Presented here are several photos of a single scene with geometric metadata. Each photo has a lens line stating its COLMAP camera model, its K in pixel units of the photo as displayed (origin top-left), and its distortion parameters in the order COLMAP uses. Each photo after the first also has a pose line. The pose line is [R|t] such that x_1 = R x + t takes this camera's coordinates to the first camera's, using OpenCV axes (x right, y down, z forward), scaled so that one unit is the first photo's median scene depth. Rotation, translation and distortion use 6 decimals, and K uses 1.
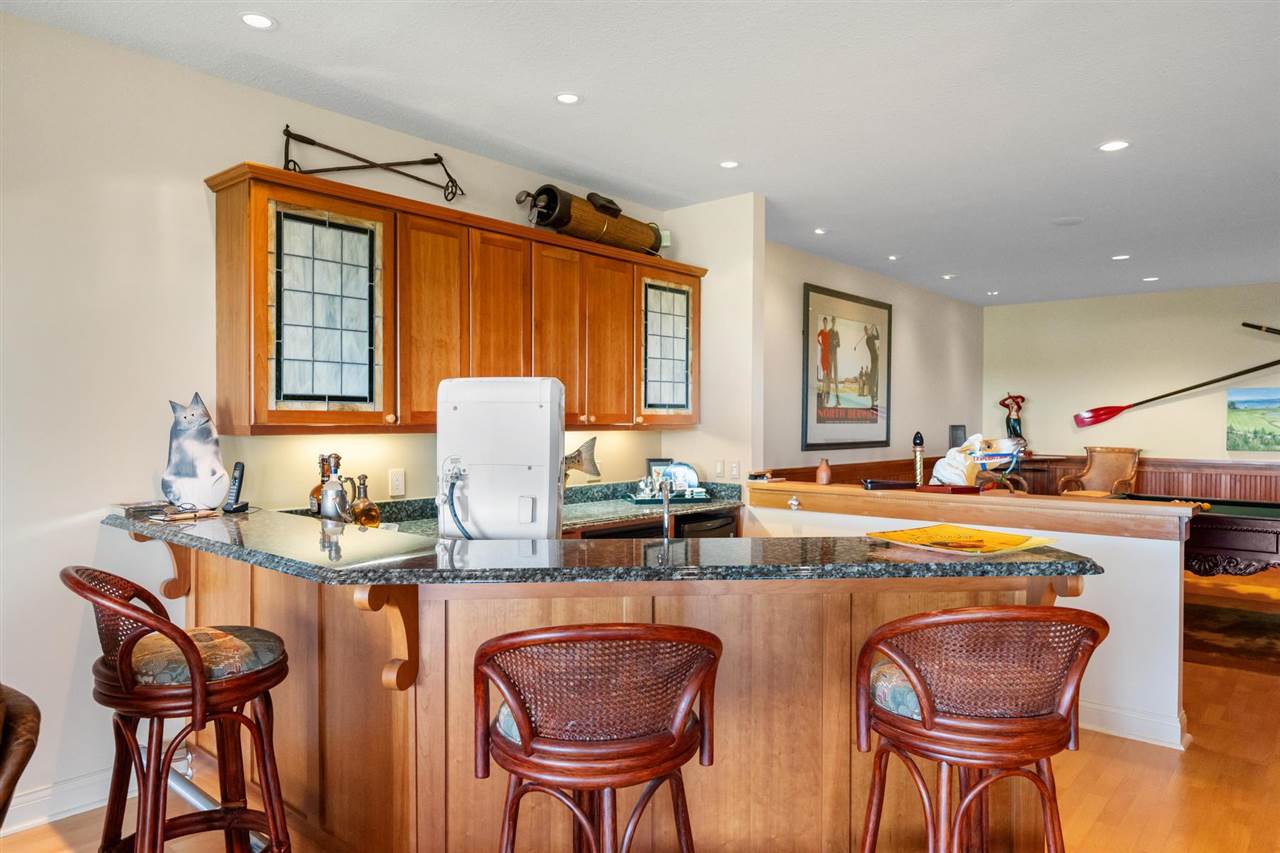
lens RADIAL K [[845.2, 0, 638.2], [0, 845.2, 430.3], [0, 0, 1]] dist [0.003257, -0.000178]
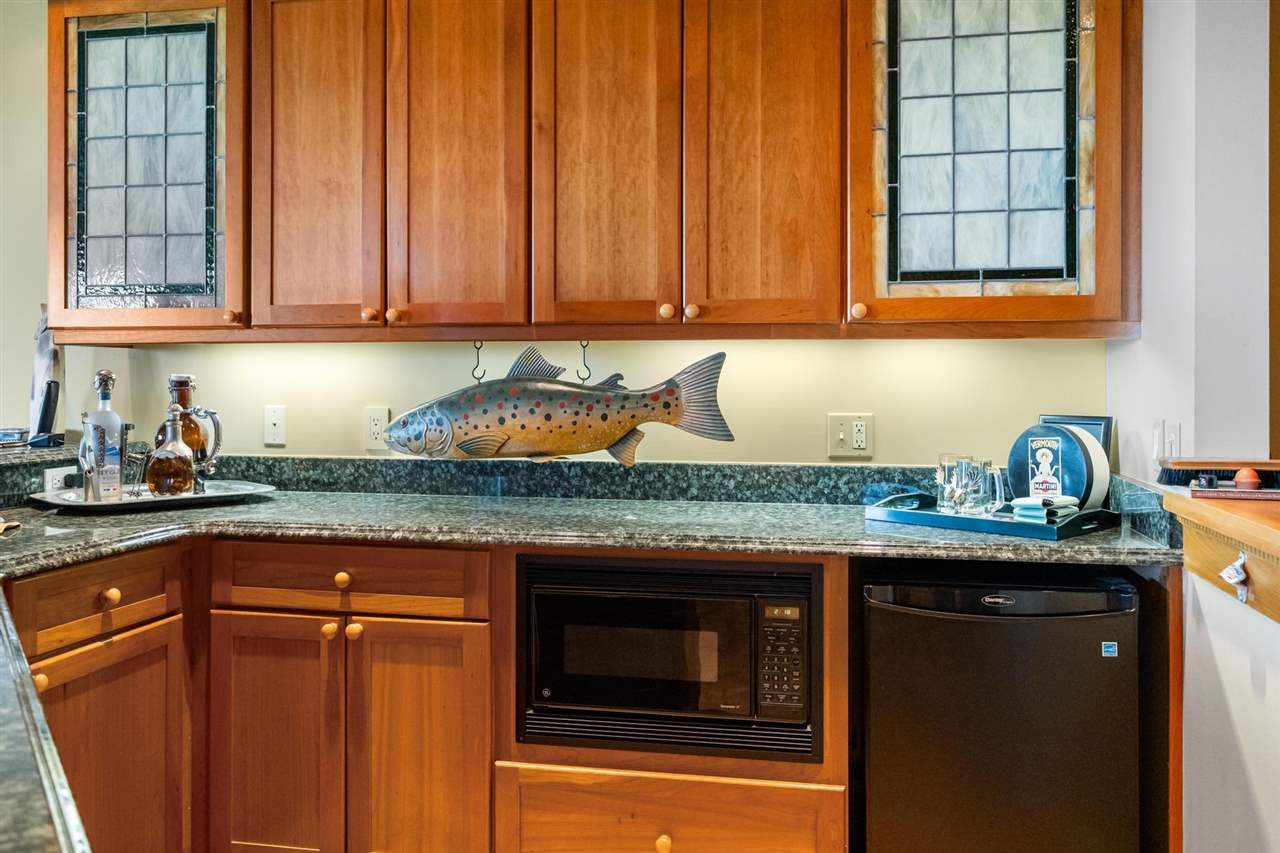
lens RADIAL K [[1055.2, 0, 641.0], [0, 1055.2, 412.5], [0, 0, 1]] dist [-0.007279, 0.009677]
pose [[0.485230, 0.010965, -0.874318, 0.394766], [-0.015550, 0.999871, 0.003909, 0.035998], [0.874248, 0.011699, 0.485338, 0.656758]]
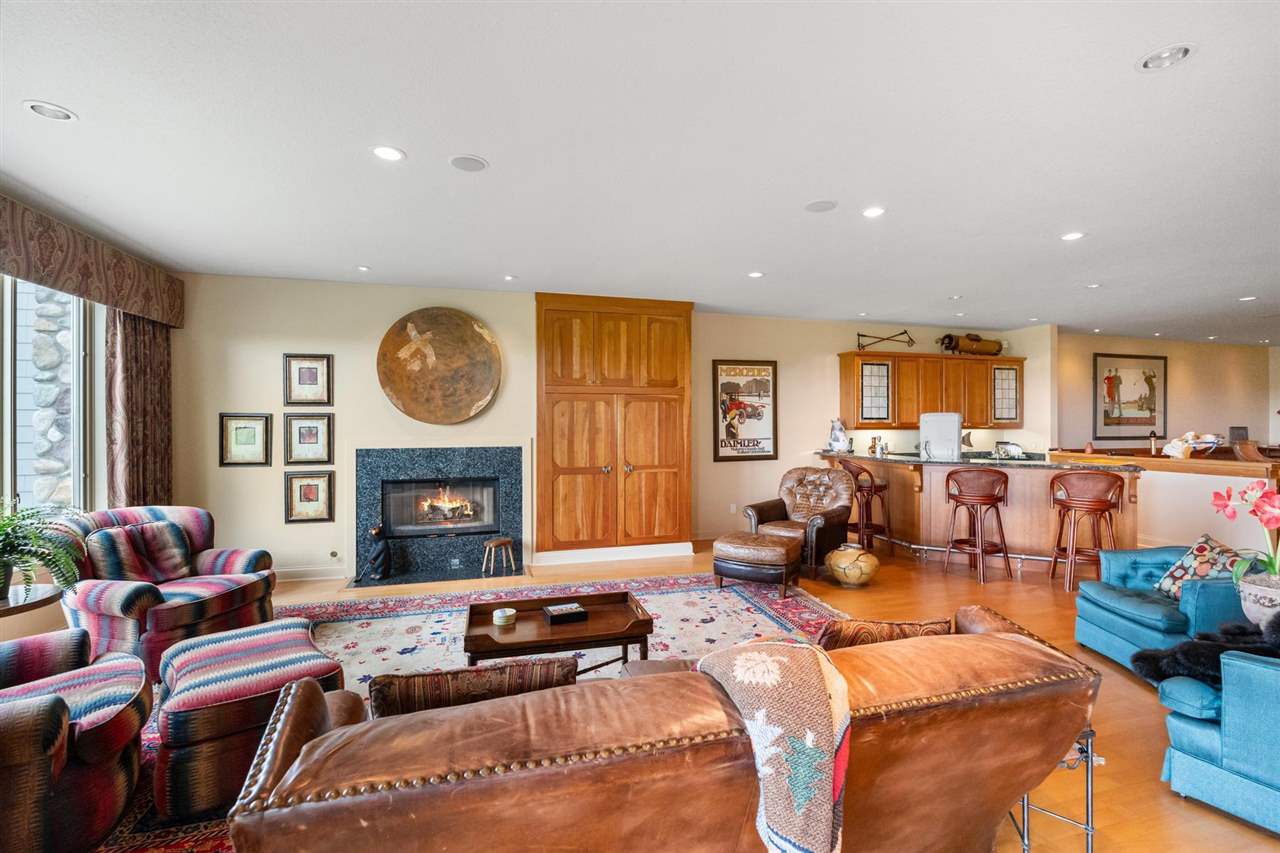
lens RADIAL K [[573.6, 0, 630.2], [0, 573.6, 416.9], [0, 0, 1]] dist [-0.004728, 0.000633]
pose [[0.840036, -0.006039, -0.542497, 0.022310], [-0.004841, 0.999815, -0.018626, 0.000556], [0.542509, 0.018273, 0.839851, -0.933163]]
